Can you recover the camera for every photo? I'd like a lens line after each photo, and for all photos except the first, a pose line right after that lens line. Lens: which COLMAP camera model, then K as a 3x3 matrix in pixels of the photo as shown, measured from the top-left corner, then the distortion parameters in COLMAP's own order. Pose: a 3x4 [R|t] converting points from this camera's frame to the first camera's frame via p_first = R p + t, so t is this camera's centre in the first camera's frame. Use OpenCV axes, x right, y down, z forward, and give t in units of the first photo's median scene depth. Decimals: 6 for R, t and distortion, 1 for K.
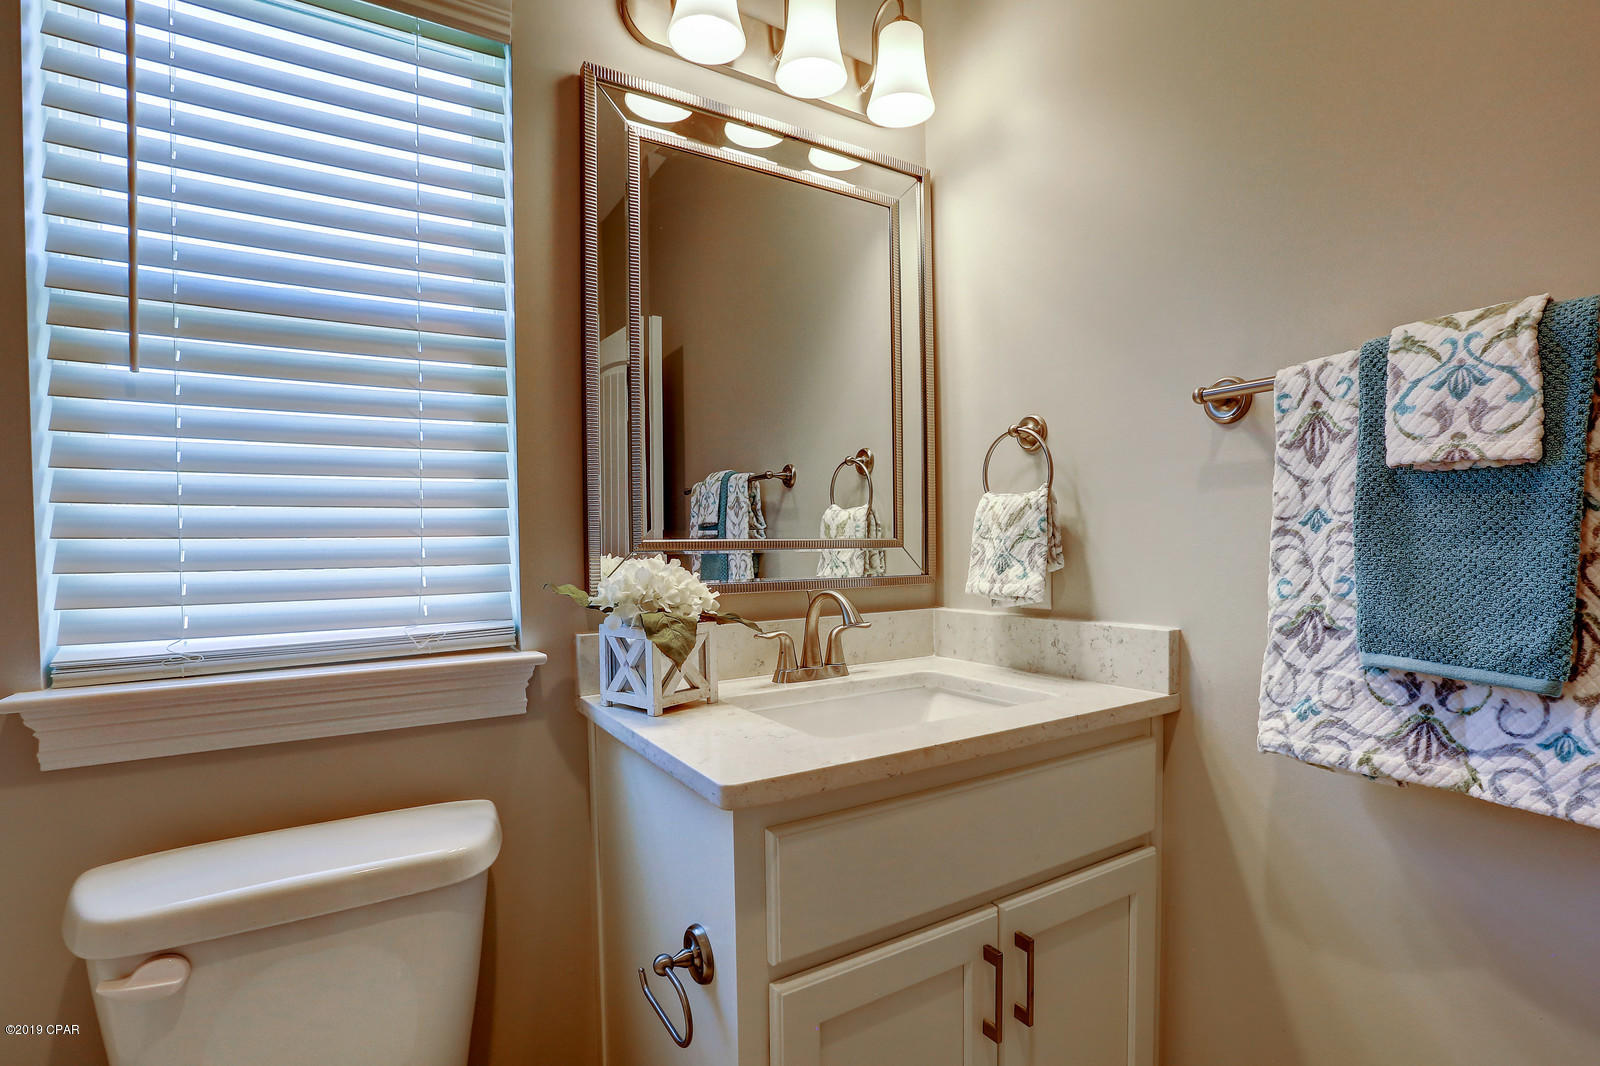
lens RADIAL K [[701.8, 0, 733.2], [0, 701.8, 553.4], [0, 0, 1]] dist [-0.033091, 0.005685]
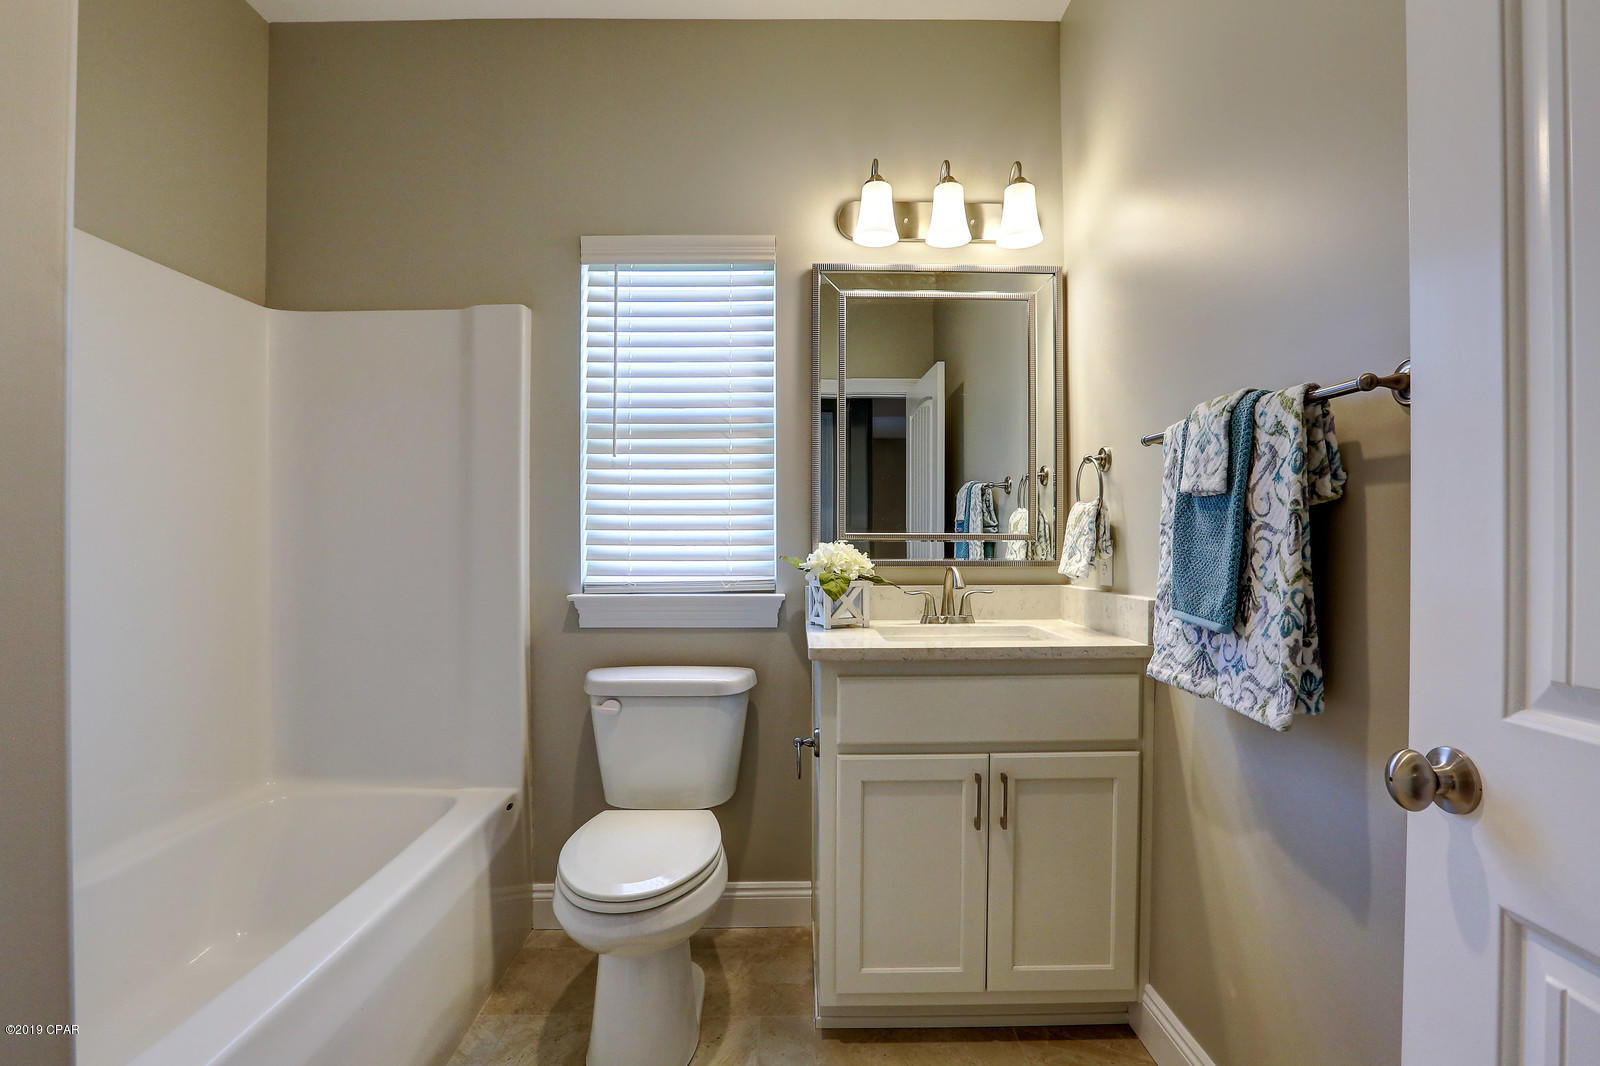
lens RADIAL K [[737.9, 0, 792.5], [0, 737.9, 529.1], [0, 0, 1]] dist [-0.028147, 0.000574]
pose [[0.859388, 0.006928, -0.511278, 0.867182], [-0.016646, 0.999757, -0.014433, -0.002466], [0.511054, 0.020915, 0.859294, -0.777900]]
